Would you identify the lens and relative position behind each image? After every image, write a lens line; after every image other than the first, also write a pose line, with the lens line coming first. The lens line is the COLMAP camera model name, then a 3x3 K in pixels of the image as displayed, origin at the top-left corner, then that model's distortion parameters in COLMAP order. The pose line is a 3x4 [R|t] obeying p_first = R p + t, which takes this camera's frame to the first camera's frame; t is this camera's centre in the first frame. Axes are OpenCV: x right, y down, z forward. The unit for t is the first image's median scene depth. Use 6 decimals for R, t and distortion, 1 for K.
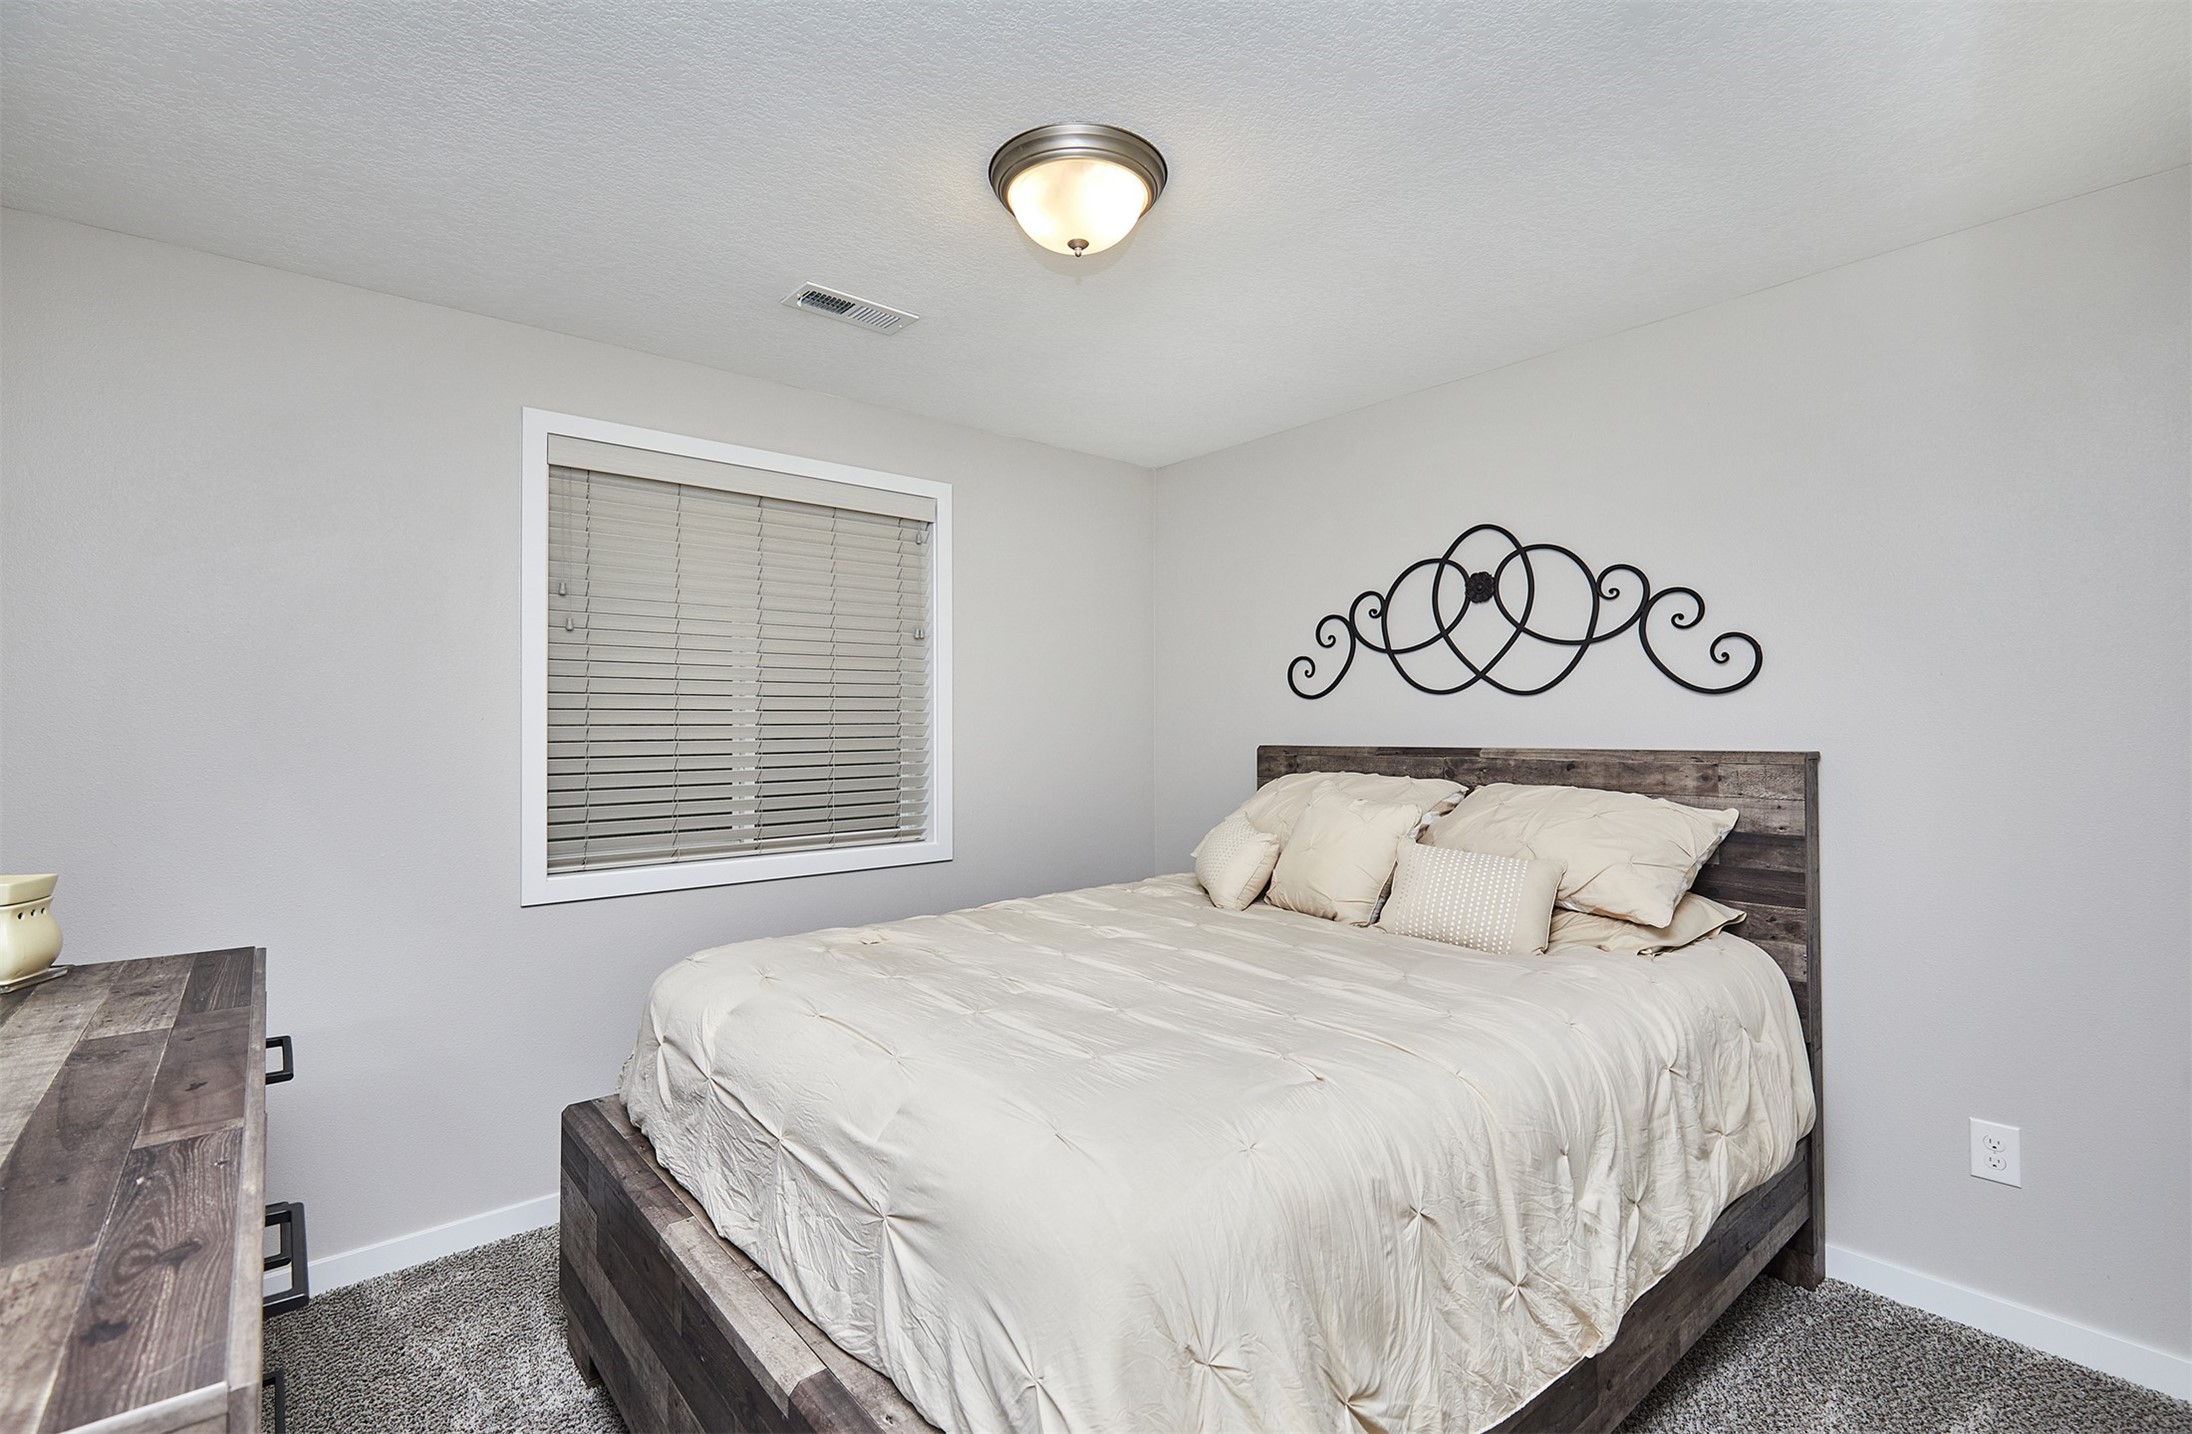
lens RADIAL K [[995.7, 0, 1106.4], [0, 995.7, 723.4], [0, 0, 1]] dist [-0.001840, -0.000406]
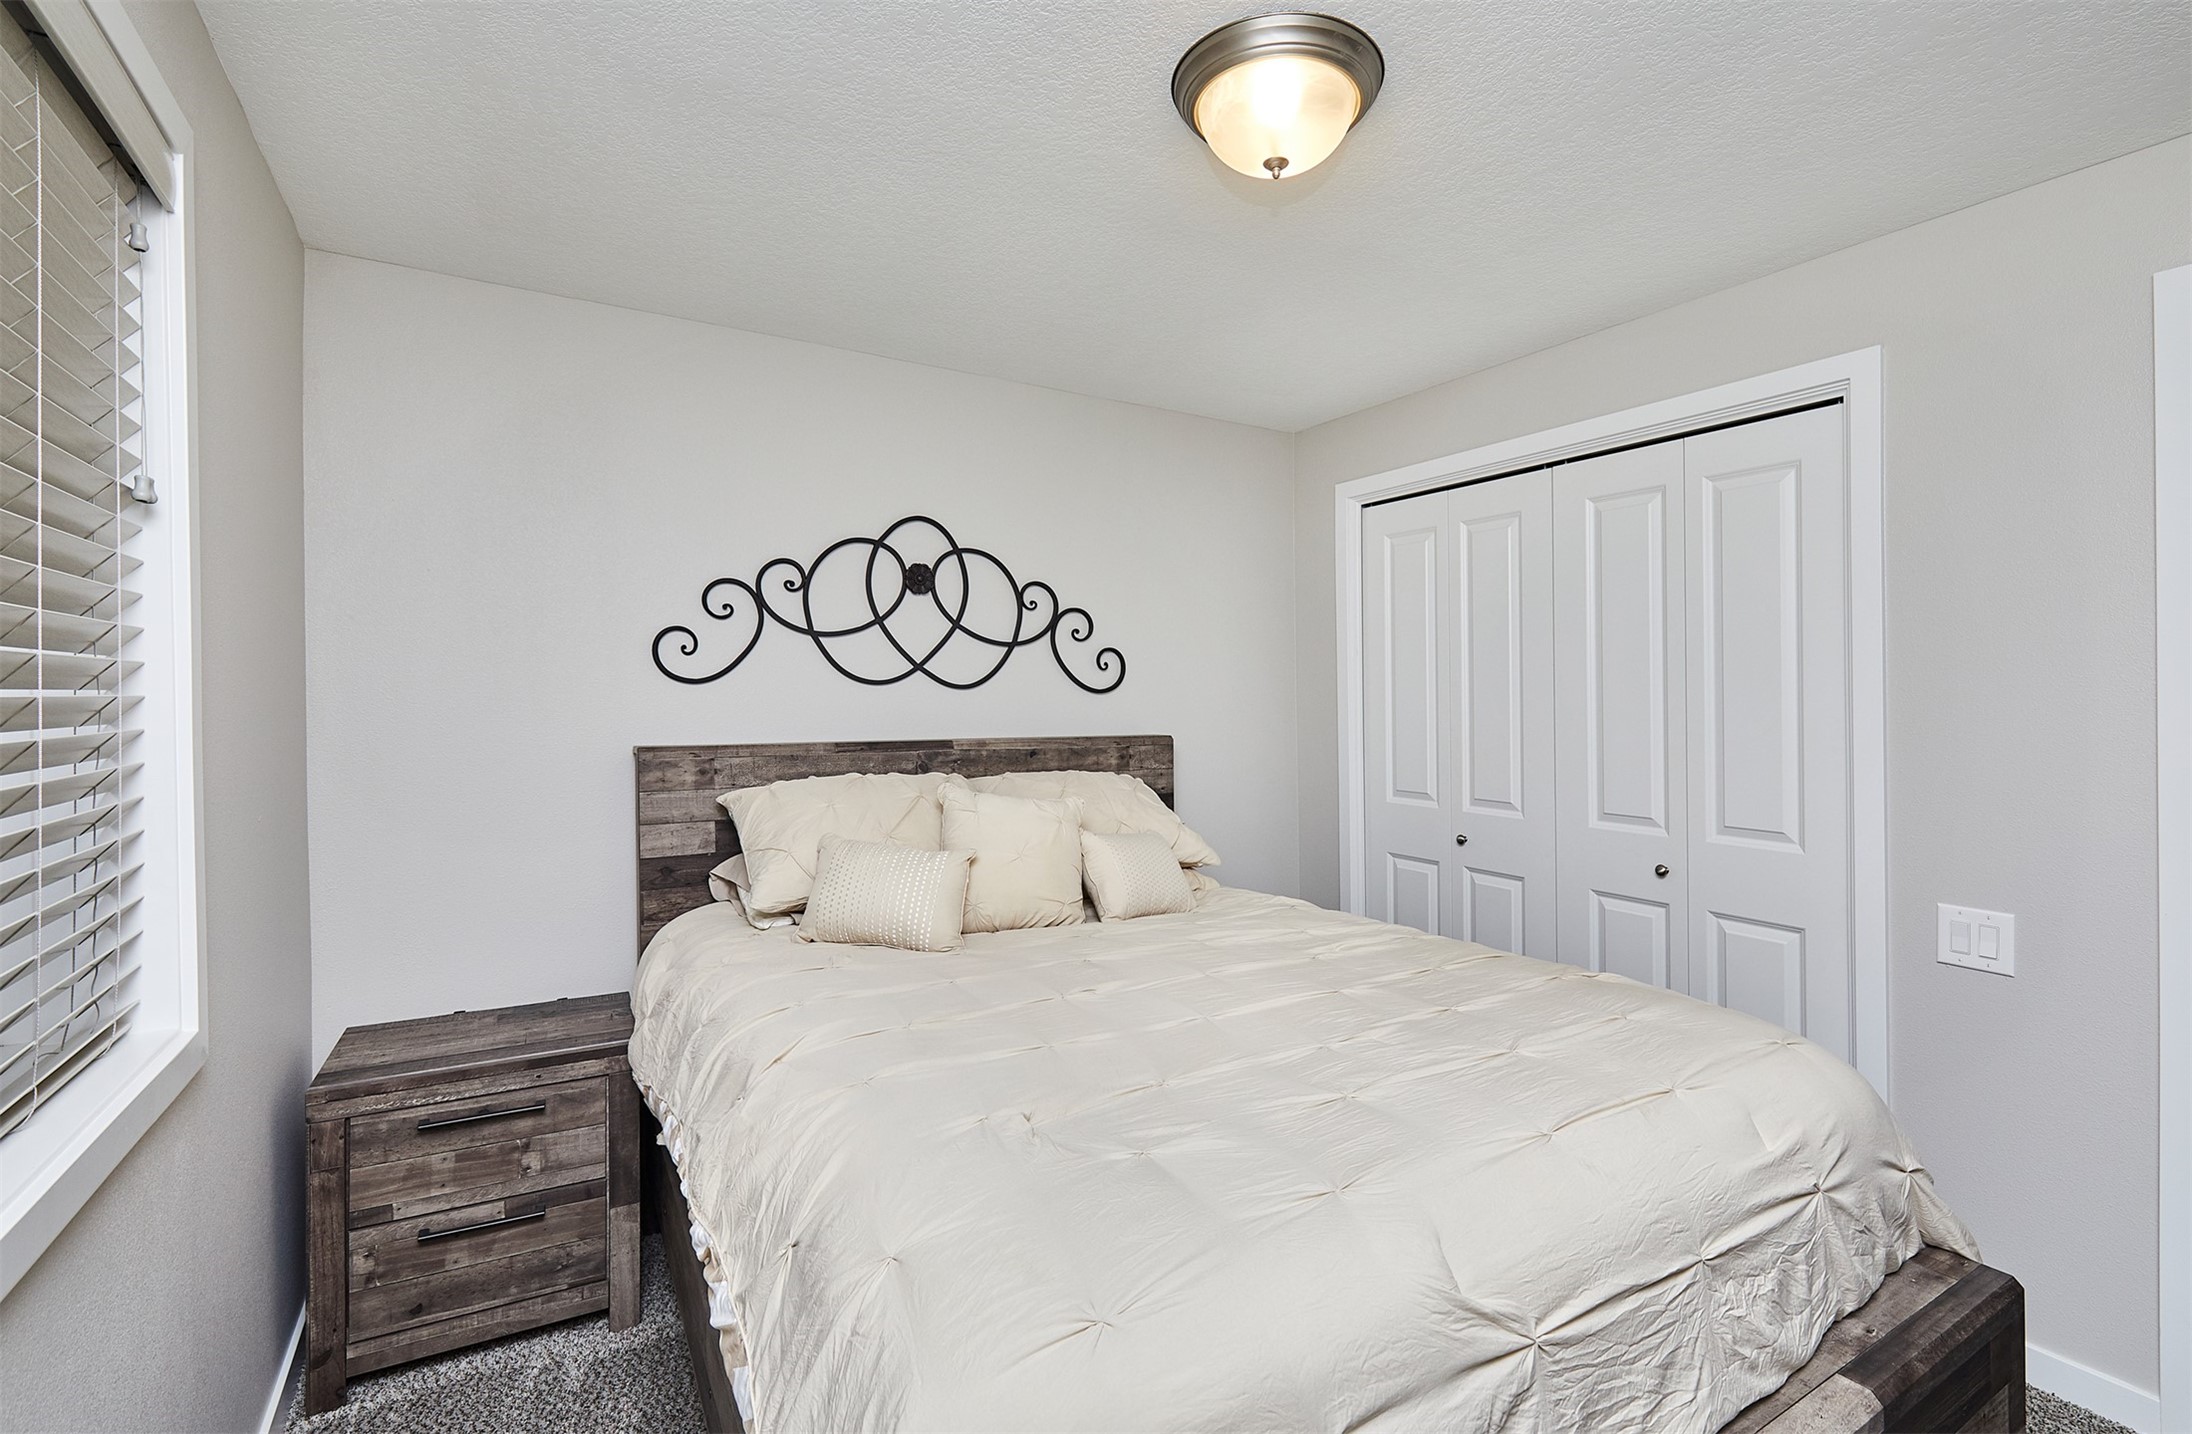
lens RADIAL K [[995.7, 0, 1104.5], [0, 995.7, 714.8], [0, 0, 1]] dist [-0.001840, -0.000406]
pose [[0.145743, 0.007322, 0.989295, -0.578632], [0.003914, 0.999961, -0.007977, 0.007609], [-0.989315, 0.005034, 0.145709, 0.672794]]
